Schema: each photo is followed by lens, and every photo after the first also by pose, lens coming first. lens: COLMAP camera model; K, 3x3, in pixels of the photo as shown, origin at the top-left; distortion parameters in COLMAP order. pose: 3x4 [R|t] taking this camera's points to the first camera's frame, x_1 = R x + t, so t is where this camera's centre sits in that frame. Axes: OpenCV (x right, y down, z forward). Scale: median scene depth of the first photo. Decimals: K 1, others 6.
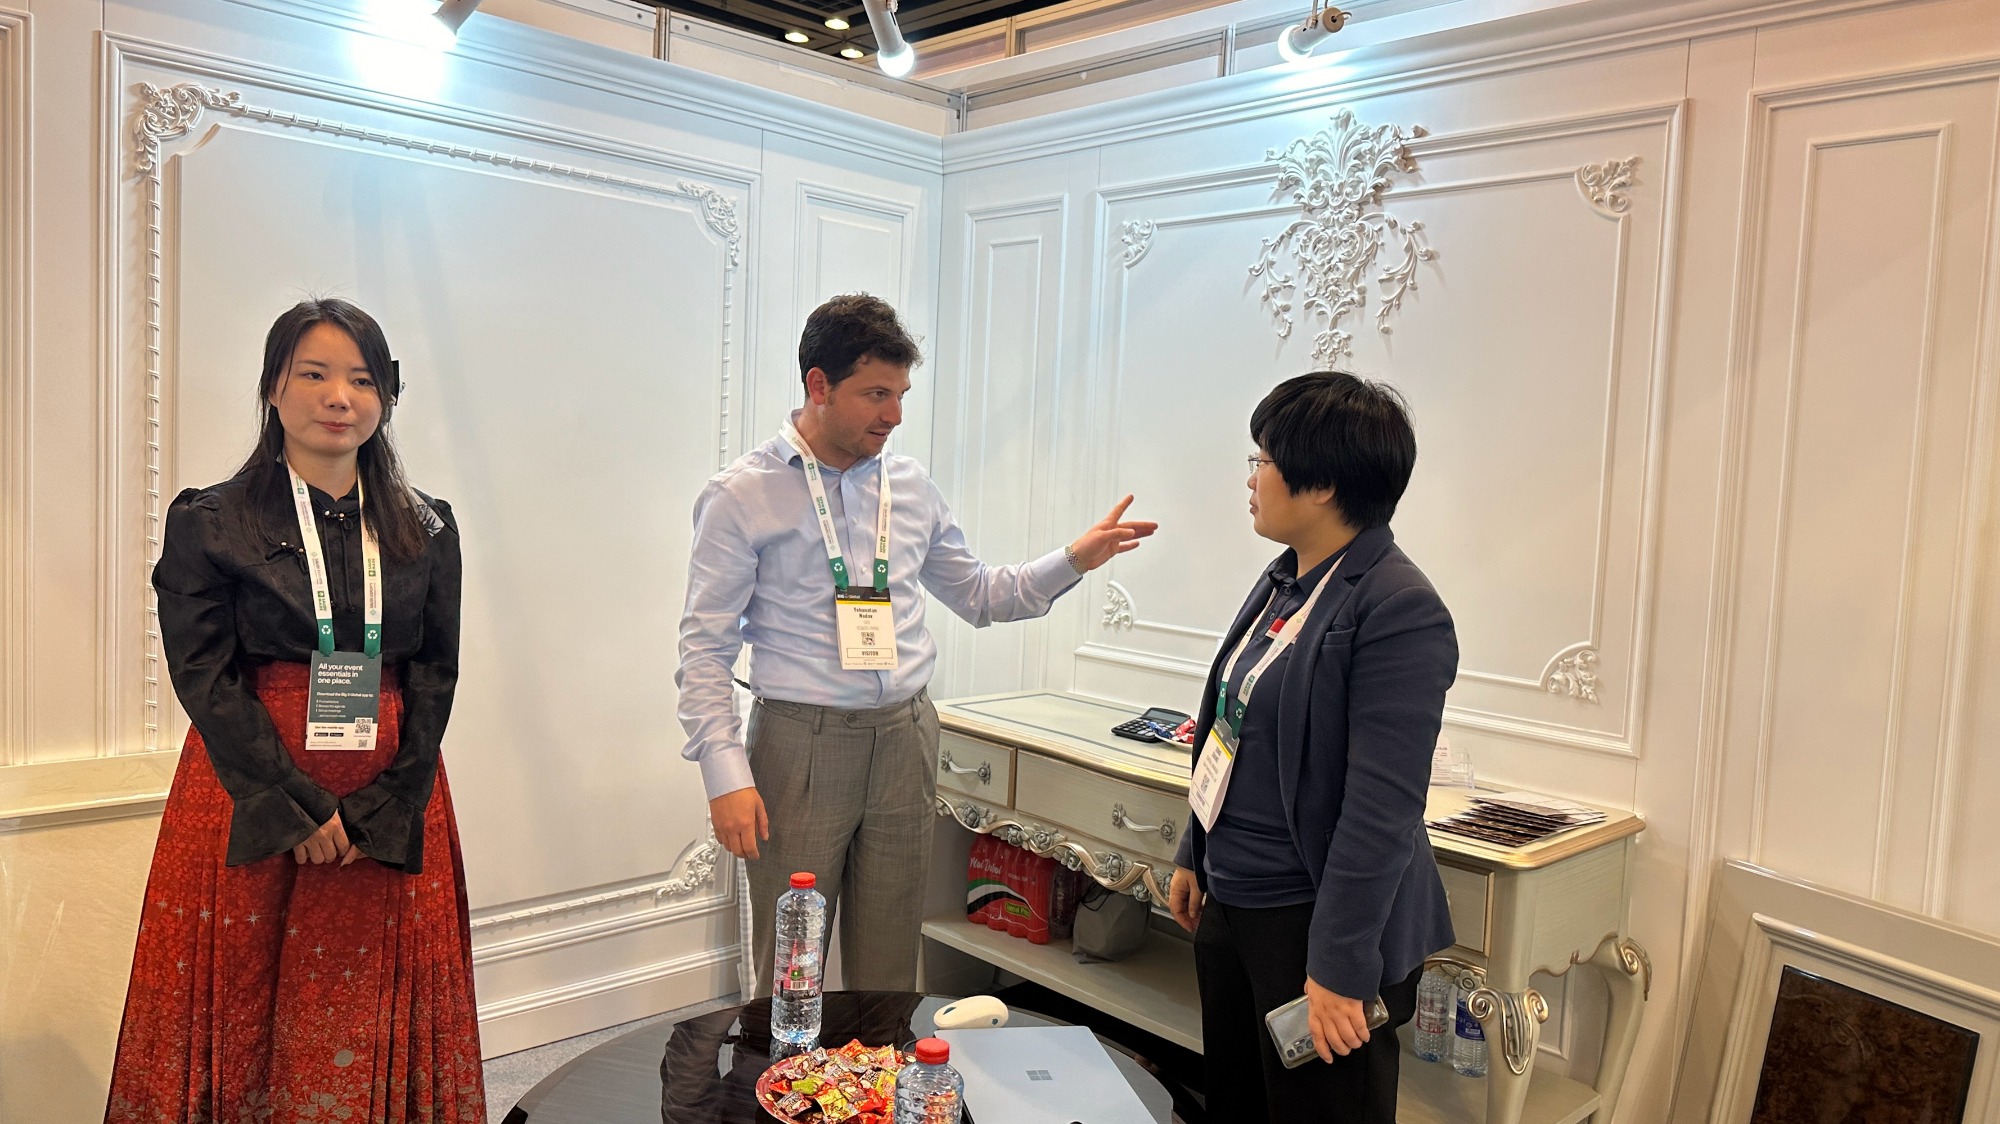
lens RADIAL K [[1391.6, 0, 1000.0], [0, 1391.6, 562.0], [0, 0, 1]] dist [0.071600, -0.126827]
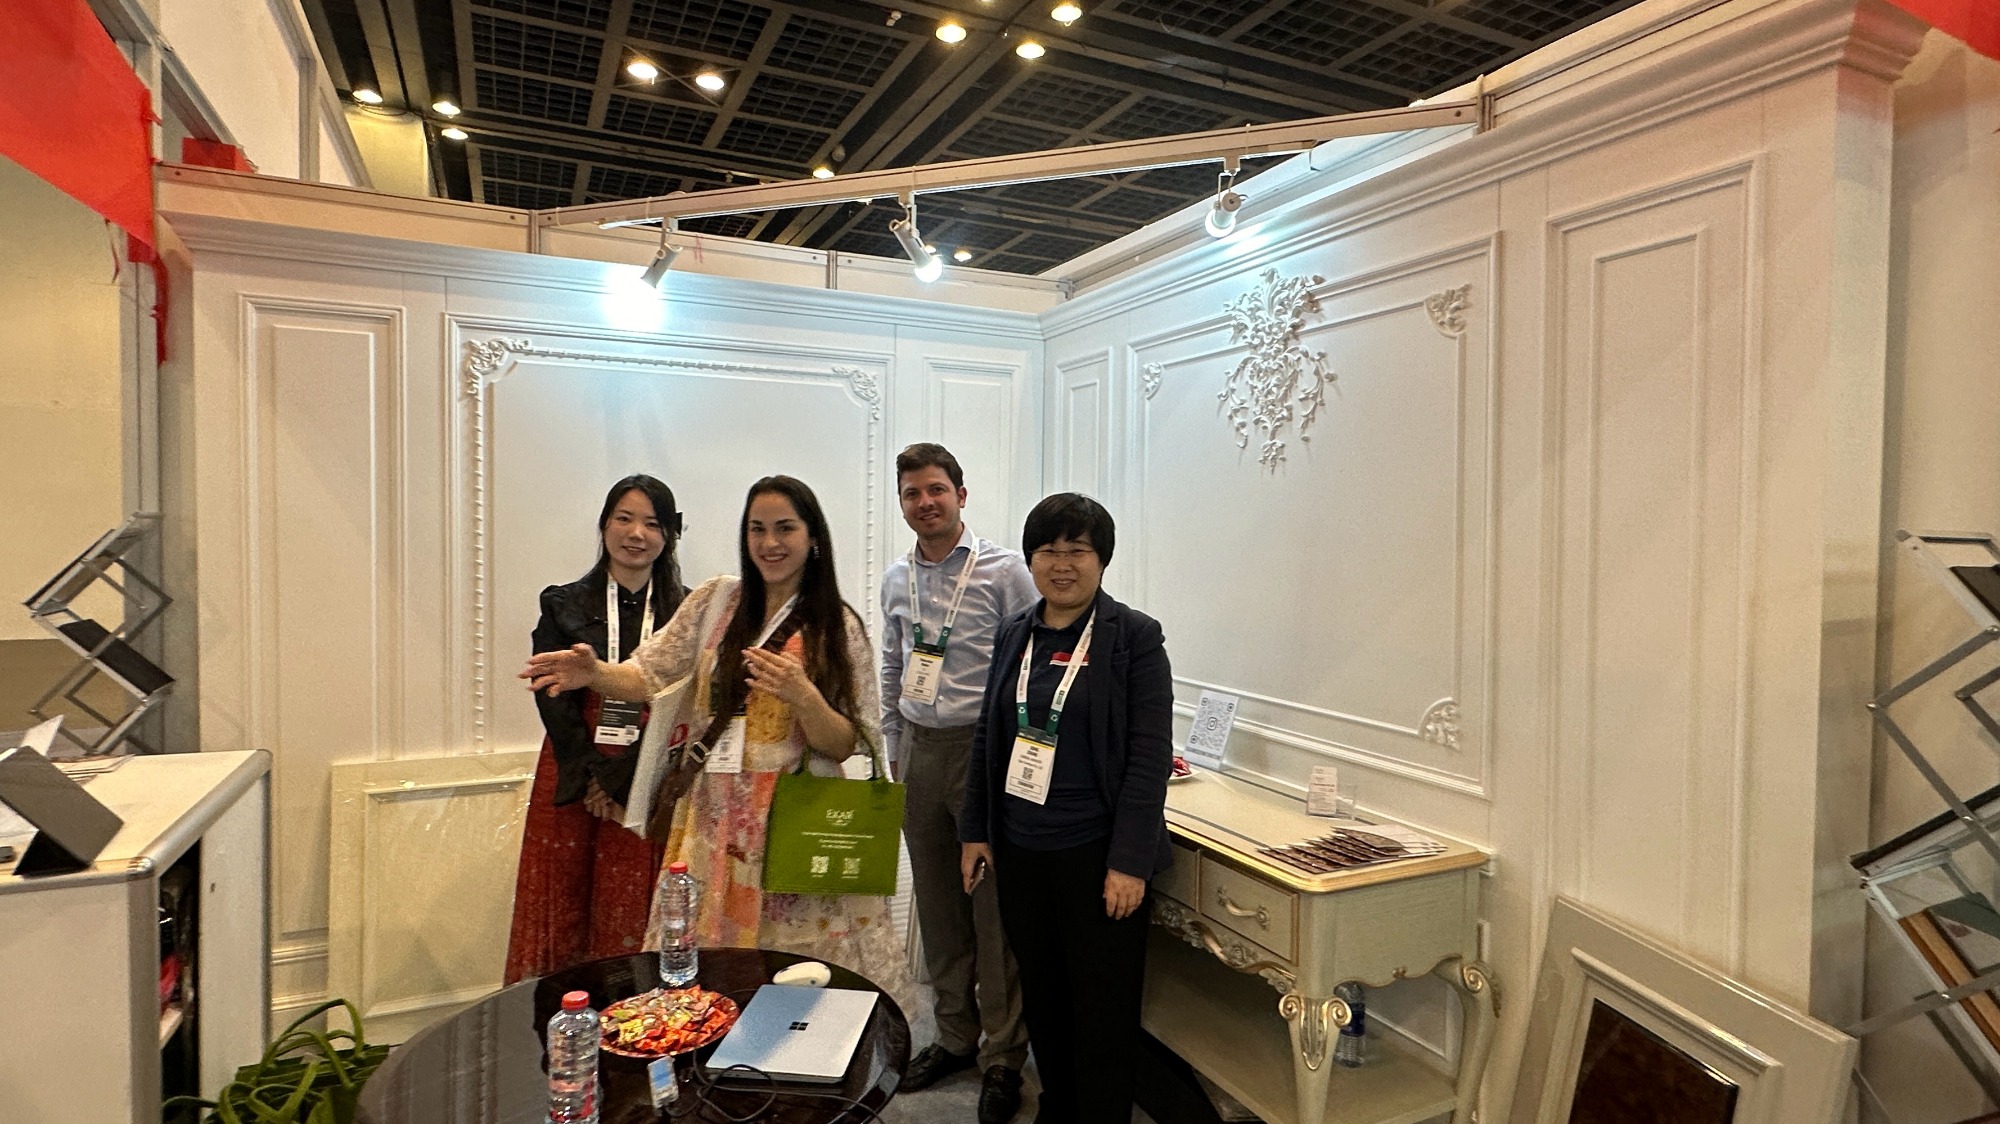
lens RADIAL K [[1022.5, 0, 1000.0], [0, 1022.5, 562.0], [0, 0, 1]] dist [-0.001022, -0.000334]
pose [[0.947546, -0.025557, -0.318595, 0.306302], [0.010539, 0.998754, -0.048773, -0.016194], [0.319444, 0.042857, 0.946635, 0.065880]]
